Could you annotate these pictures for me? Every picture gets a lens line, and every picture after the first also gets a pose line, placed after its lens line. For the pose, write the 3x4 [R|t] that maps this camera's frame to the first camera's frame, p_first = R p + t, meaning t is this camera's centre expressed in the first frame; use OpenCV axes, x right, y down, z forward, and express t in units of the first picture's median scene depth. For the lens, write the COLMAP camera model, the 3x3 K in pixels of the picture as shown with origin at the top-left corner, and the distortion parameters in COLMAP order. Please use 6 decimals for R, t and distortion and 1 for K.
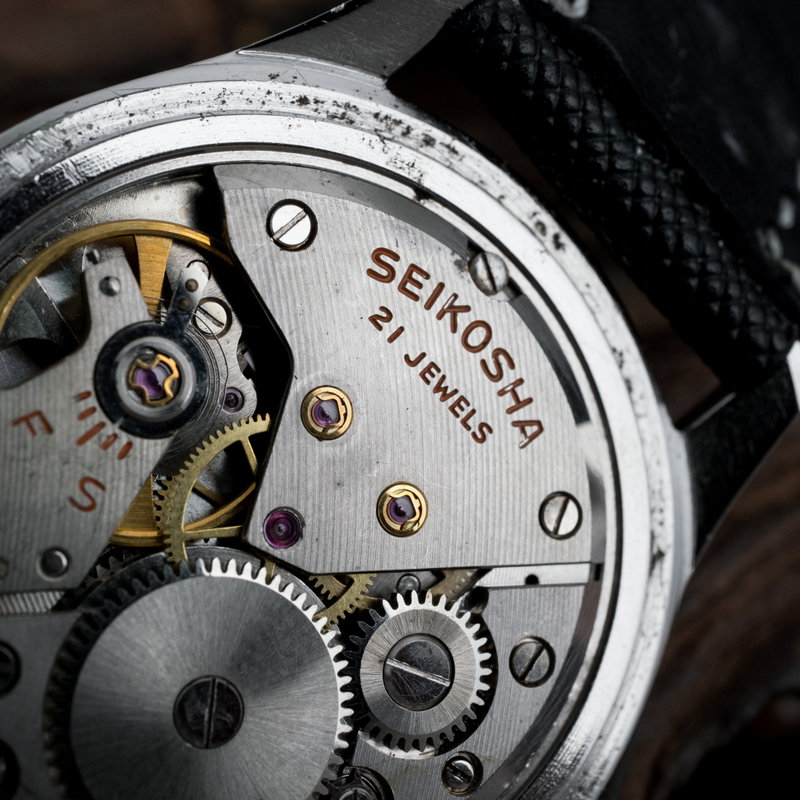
lens RADIAL K [[1507.6, 0, 400.0], [0, 1507.6, 400.0], [0, 0, 1]] dist [0.032992, 0.086059]
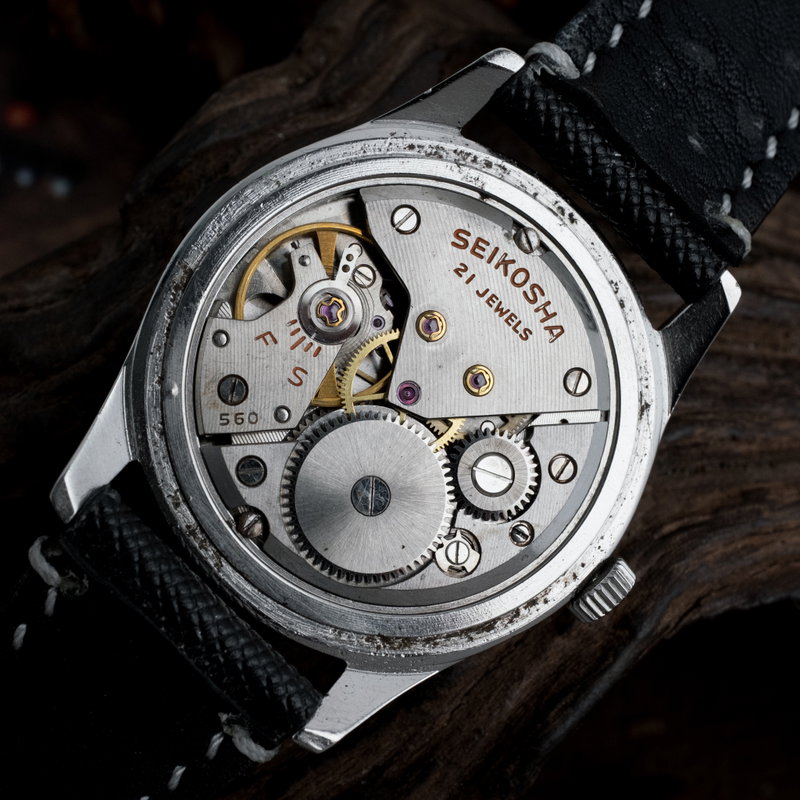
lens RADIAL K [[1507.6, 0, 400.0], [0, 1507.6, 400.0], [0, 0, 1]] dist [0.032992, 0.086059]
pose [[0.984480, -0.049635, -0.168334, 0.198142], [0.049779, 0.998755, -0.003368, 0.094657], [0.168292, -0.005064, 0.985724, -0.695288]]
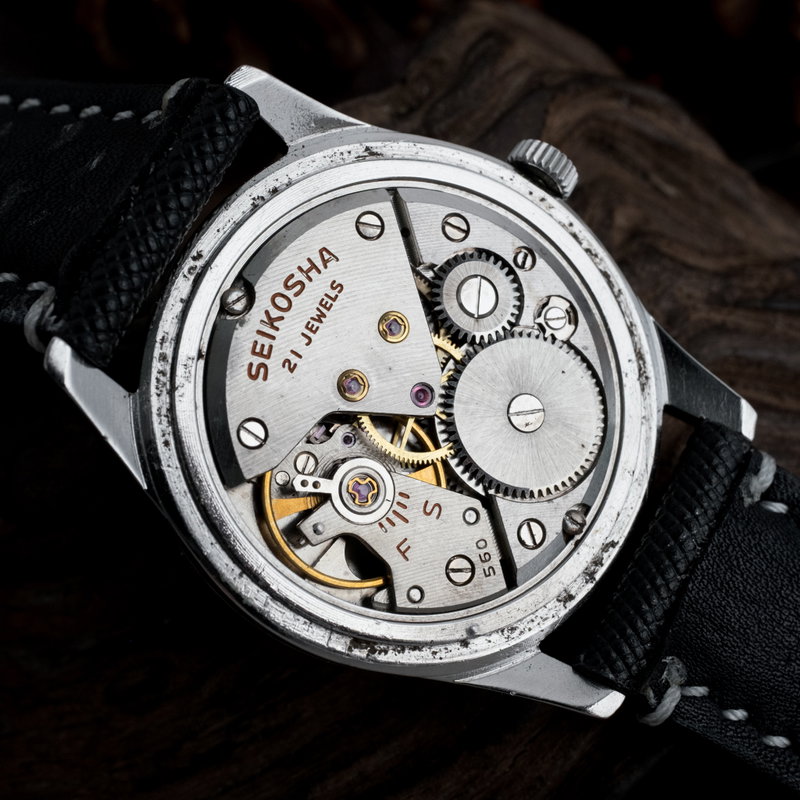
lens RADIAL K [[1507.6, 0, 400.0], [0, 1507.6, 400.0], [0, 0, 1]] dist [0.032992, 0.086059]
pose [[-0.145929, -0.953202, -0.264785, 0.360476], [0.896417, -0.240628, 0.372203, -0.554164], [-0.418499, -0.183043, 0.889581, -0.495459]]
